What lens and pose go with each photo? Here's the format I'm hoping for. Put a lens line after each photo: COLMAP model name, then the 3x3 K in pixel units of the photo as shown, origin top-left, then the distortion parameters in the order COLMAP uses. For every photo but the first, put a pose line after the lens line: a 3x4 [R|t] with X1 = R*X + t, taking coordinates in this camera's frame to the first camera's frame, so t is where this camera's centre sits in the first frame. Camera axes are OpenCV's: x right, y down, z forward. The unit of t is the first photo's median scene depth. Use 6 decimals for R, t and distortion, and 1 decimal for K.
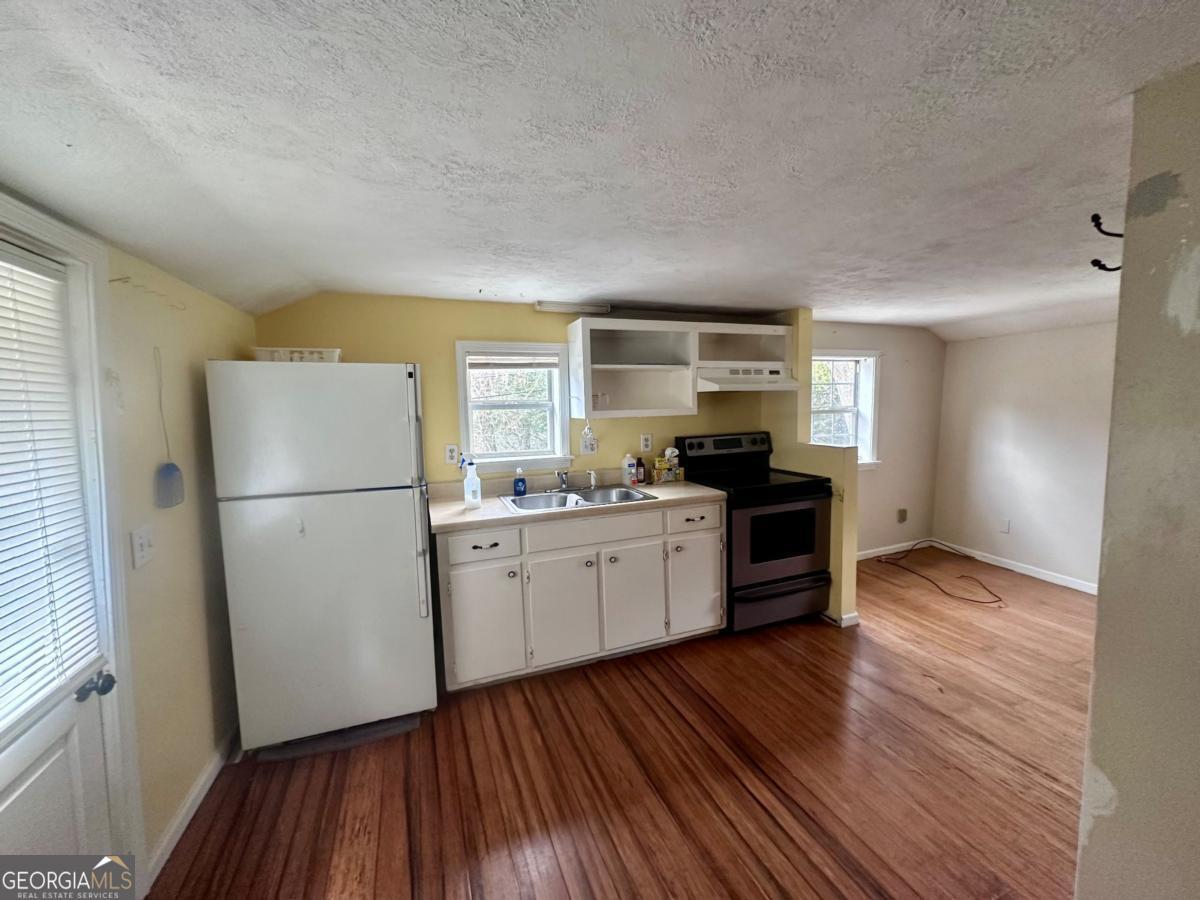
lens RADIAL K [[477.8, 0, 600.0], [0, 477.8, 450.0], [0, 0, 1]] dist [-0.000425, -0.000018]
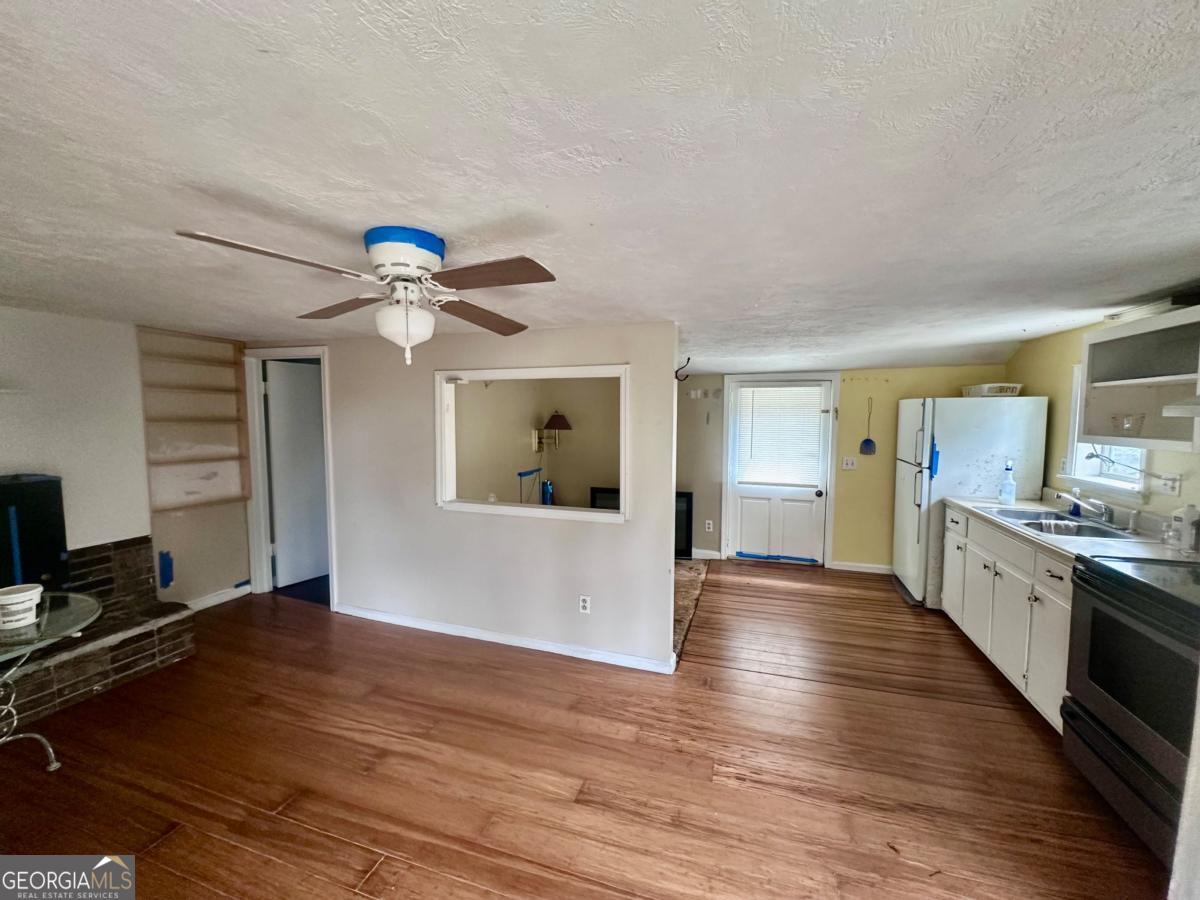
lens RADIAL K [[477.8, 0, 600.0], [0, 477.8, 450.0], [0, 0, 1]] dist [-0.000425, -0.000018]
pose [[-0.633799, 0.084144, -0.768908, 1.202495], [-0.057366, 0.986214, 0.155211, -0.133223], [0.771368, 0.142482, -0.620234, 0.822887]]
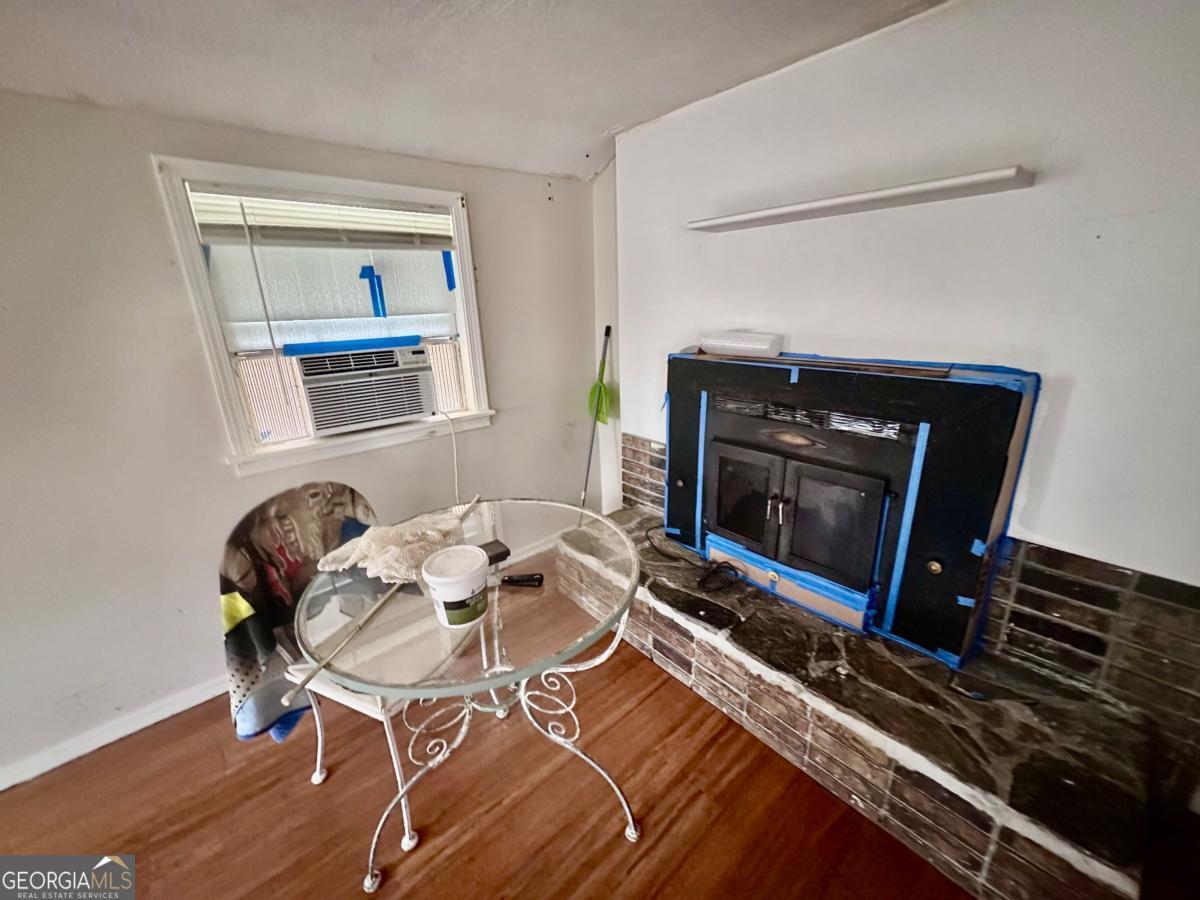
lens RADIAL K [[474.7, 0, 600.0], [0, 474.7, 450.0], [0, 0, 1]] dist [-0.003117, 0.000314]
pose [[-0.344477, -0.243739, 0.906602, 0.914926], [0.122578, 0.945763, 0.300843, 0.008925], [-0.930758, 0.214763, -0.295917, -0.069085]]
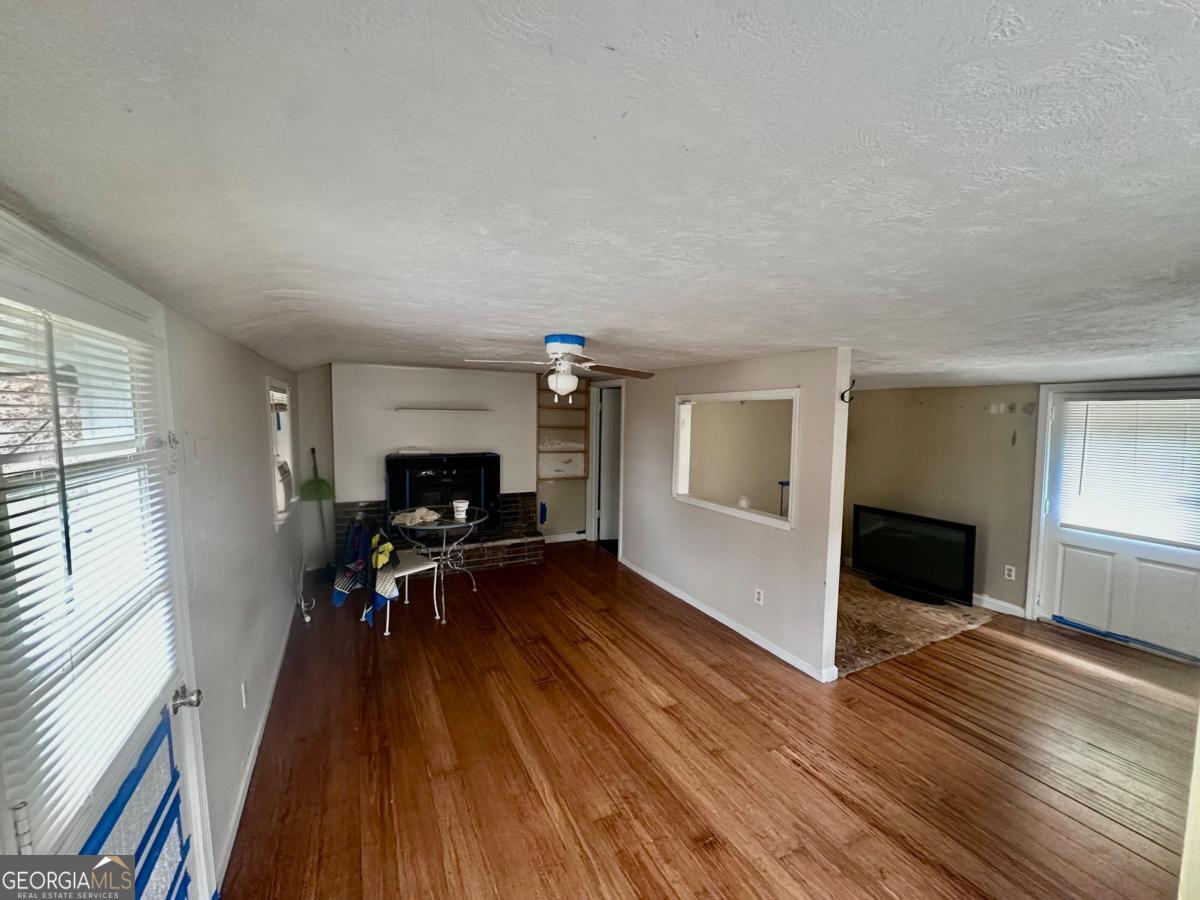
lens RADIAL K [[474.7, 0, 600.0], [0, 474.7, 450.0], [0, 0, 1]] dist [-0.003117, 0.000314]
pose [[-0.994548, 0.018002, -0.102715, 0.968913], [0.000836, 0.986331, 0.164773, -0.194100], [0.104277, 0.163789, -0.980969, 1.251527]]
